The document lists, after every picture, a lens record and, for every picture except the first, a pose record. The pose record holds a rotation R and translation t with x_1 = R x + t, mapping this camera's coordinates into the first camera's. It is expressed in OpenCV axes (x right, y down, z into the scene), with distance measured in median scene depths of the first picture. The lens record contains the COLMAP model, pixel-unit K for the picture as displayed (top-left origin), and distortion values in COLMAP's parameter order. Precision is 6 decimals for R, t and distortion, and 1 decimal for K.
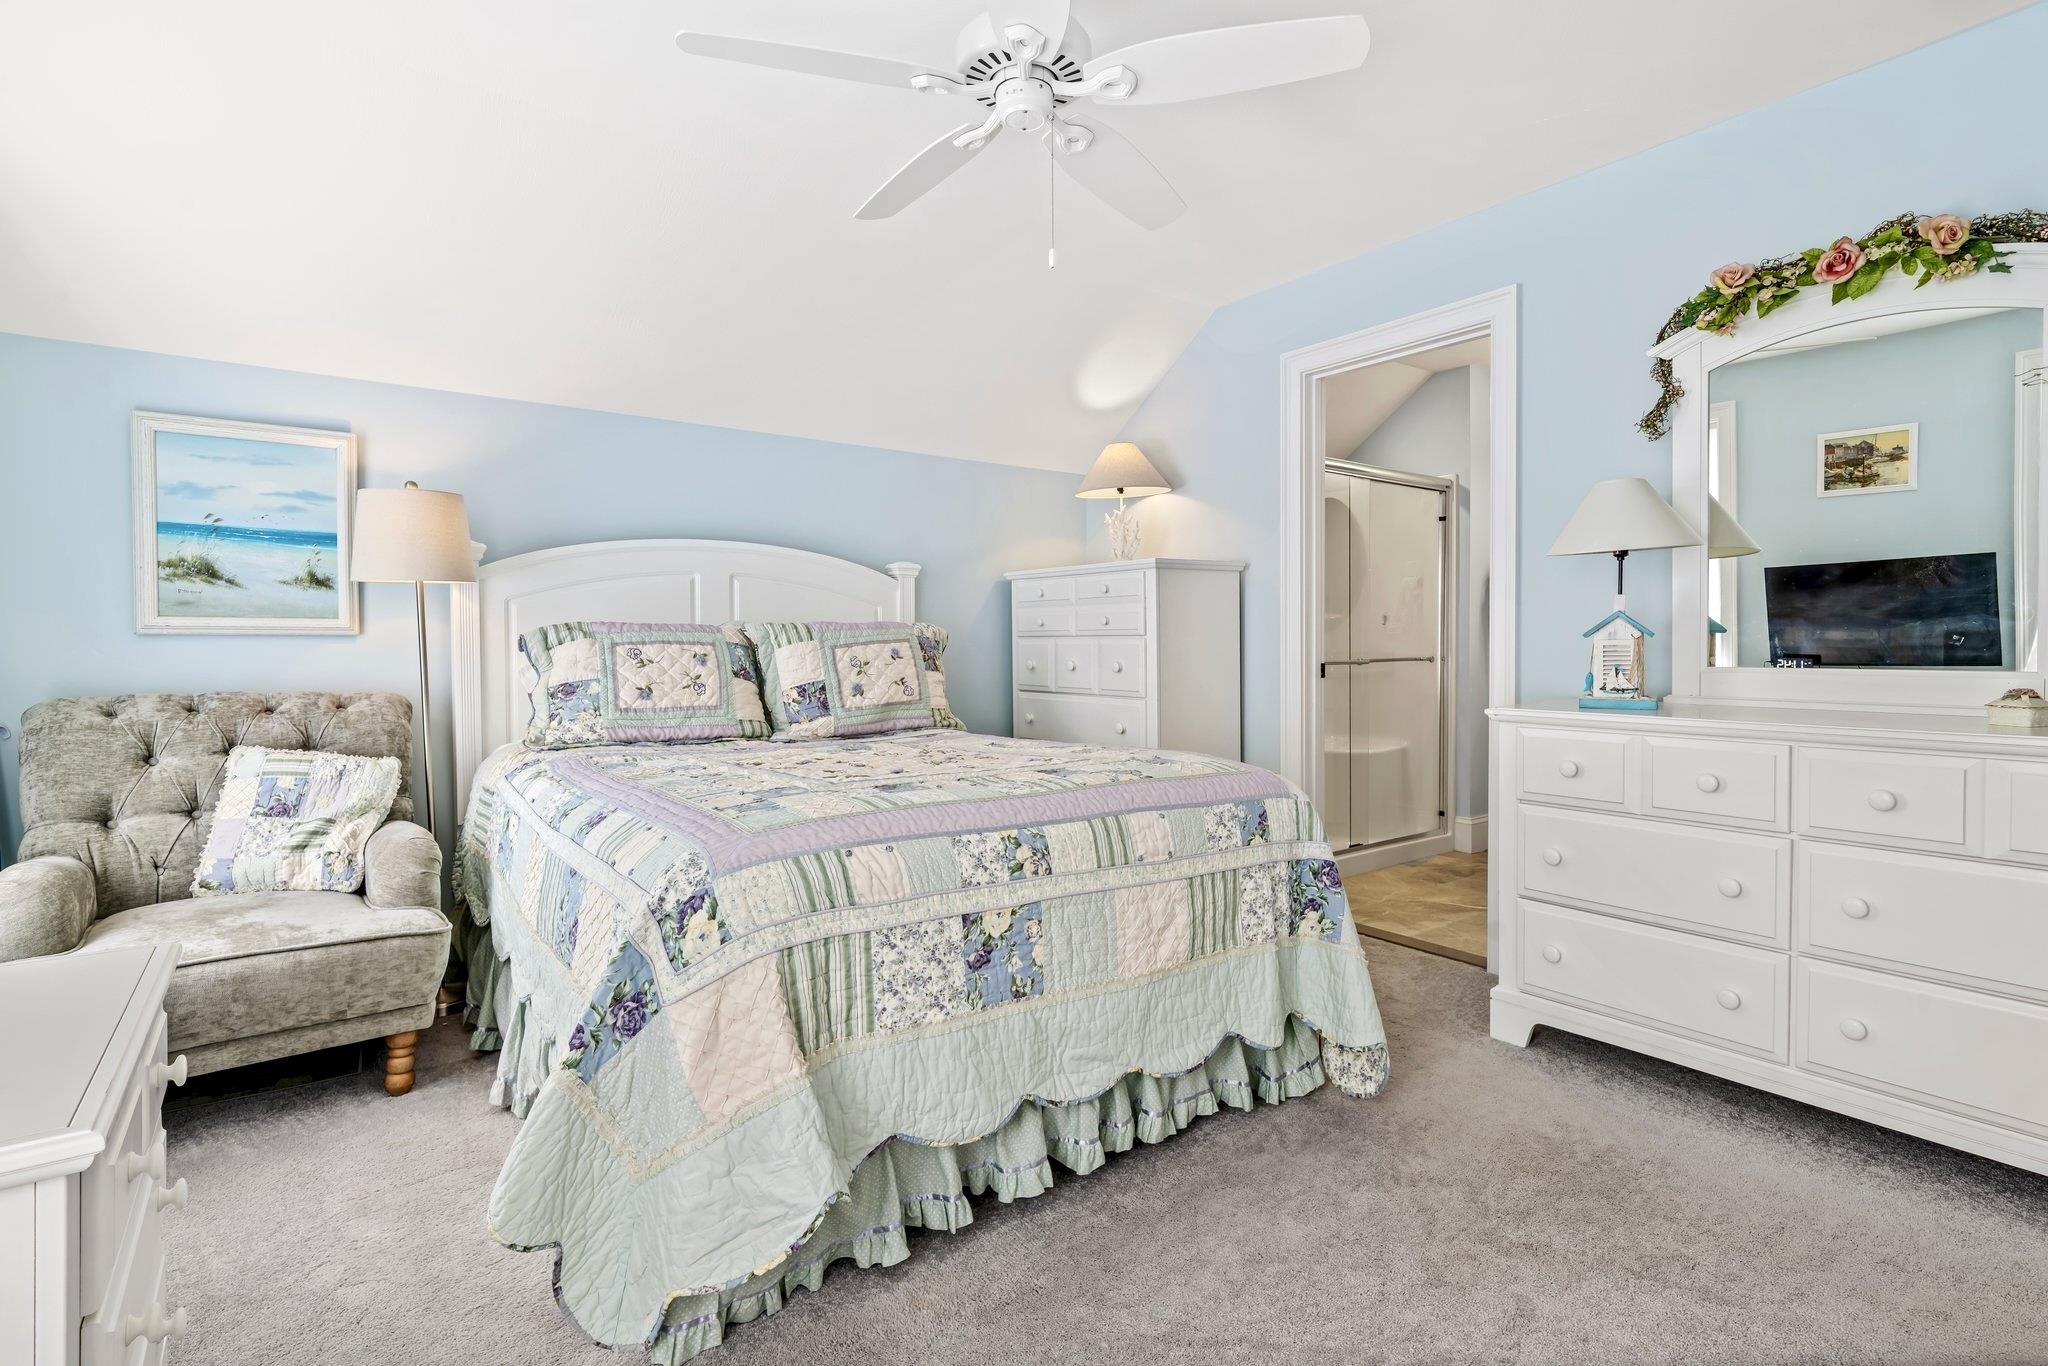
lens RADIAL K [[976.6, 0, 1027.6], [0, 976.6, 643.4], [0, 0, 1]] dist [0.002016, 0.000303]
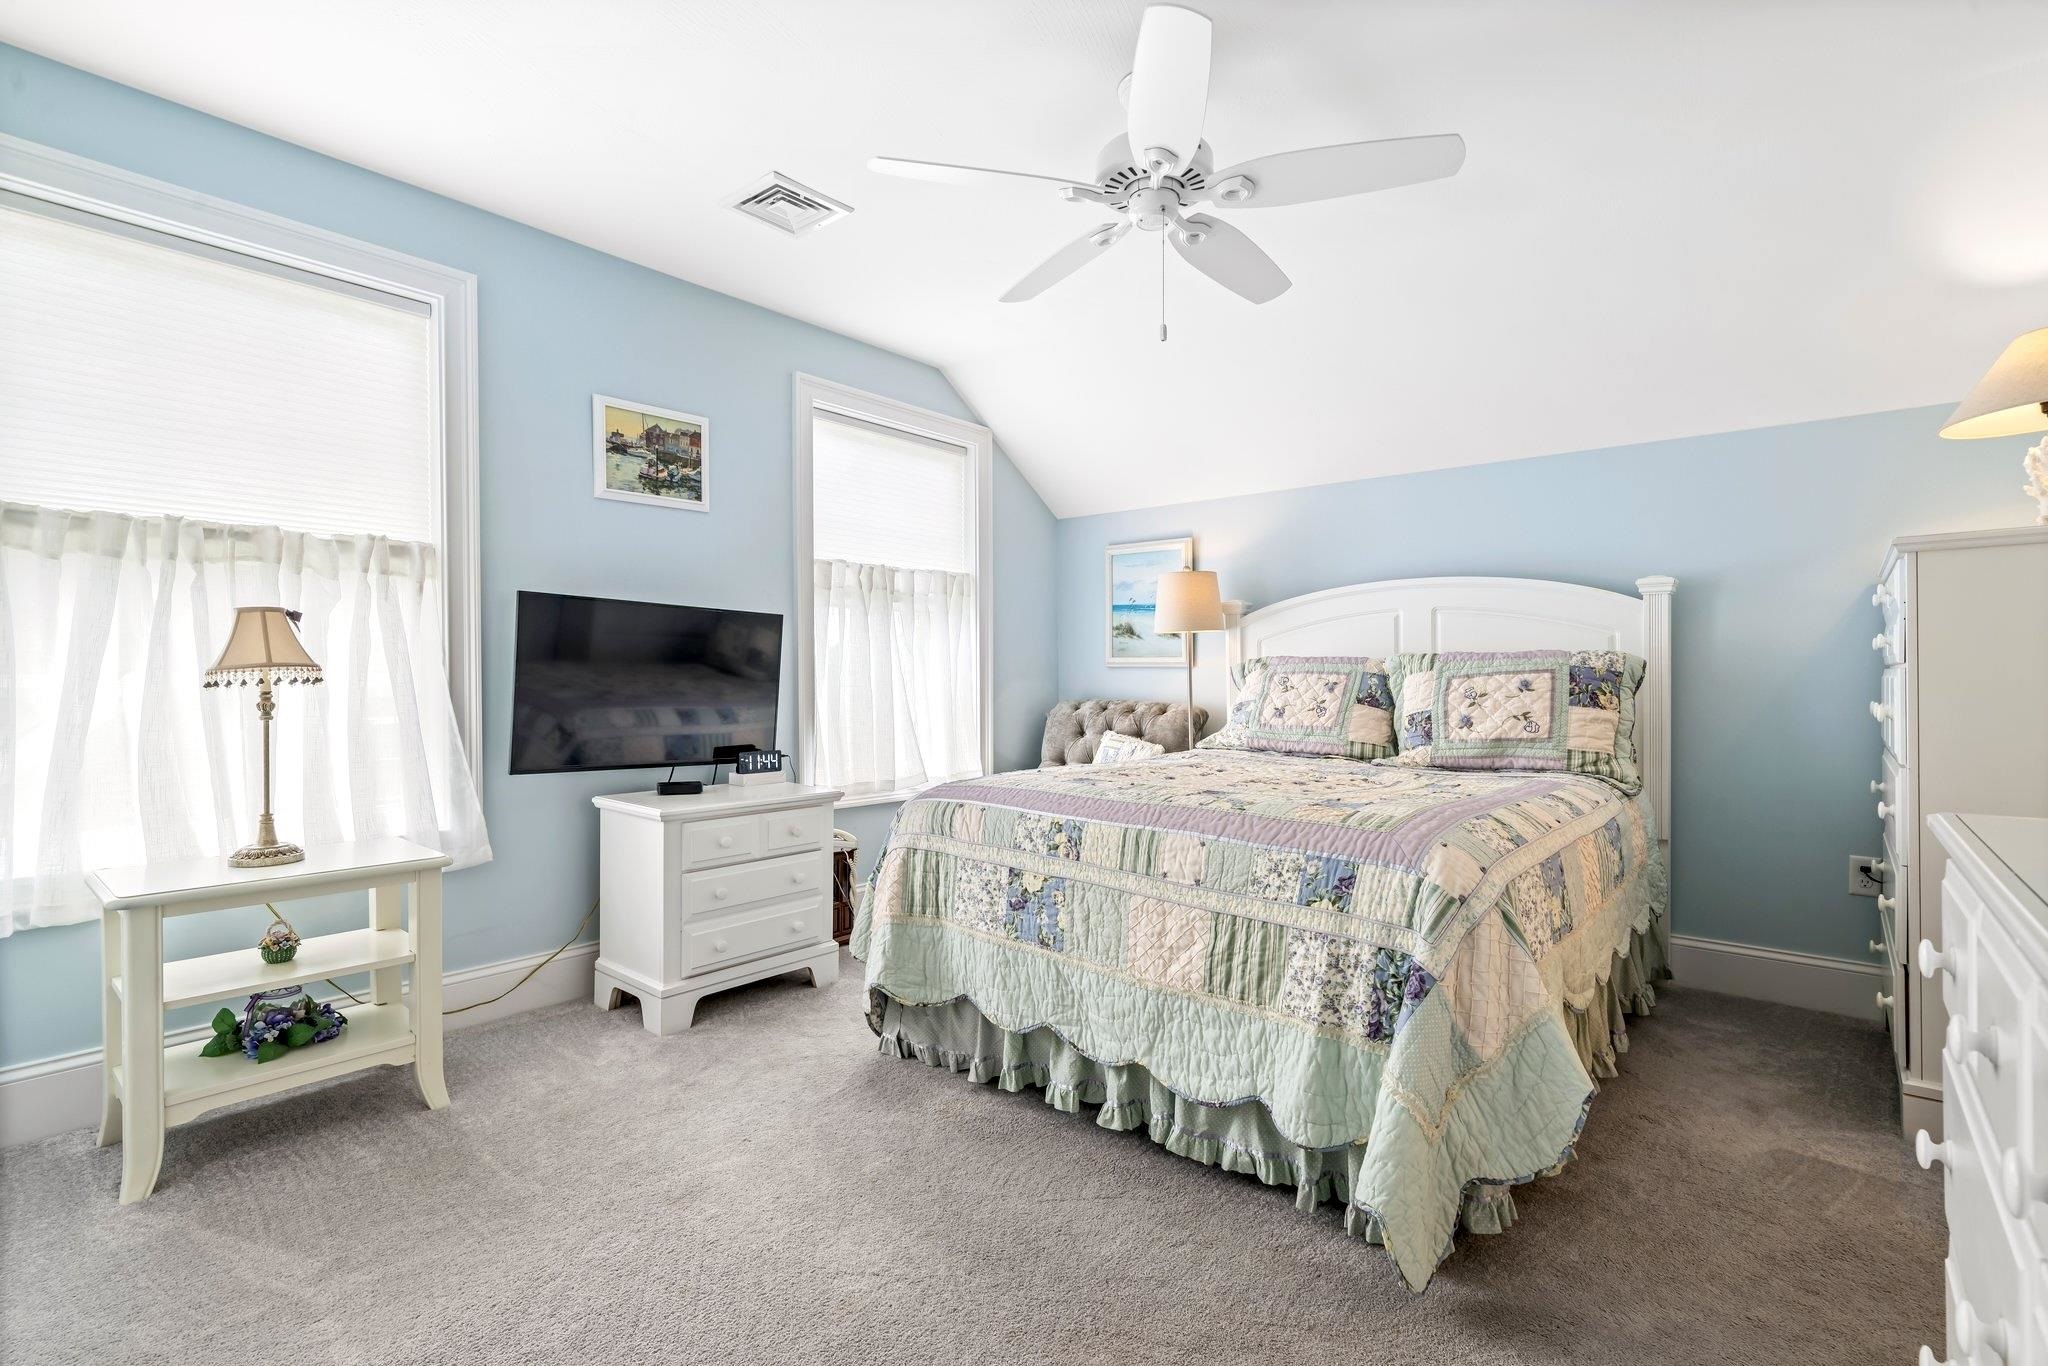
lens RADIAL K [[945.1, 0, 1026.8], [0, 945.1, 658.3], [0, 0, 1]] dist [-0.000024, 0.000057]
pose [[0.231182, -0.011933, -0.972837, 0.772719], [-0.003423, 0.999909, -0.013079, -0.002160], [0.972904, 0.006353, 0.231120, 0.435145]]
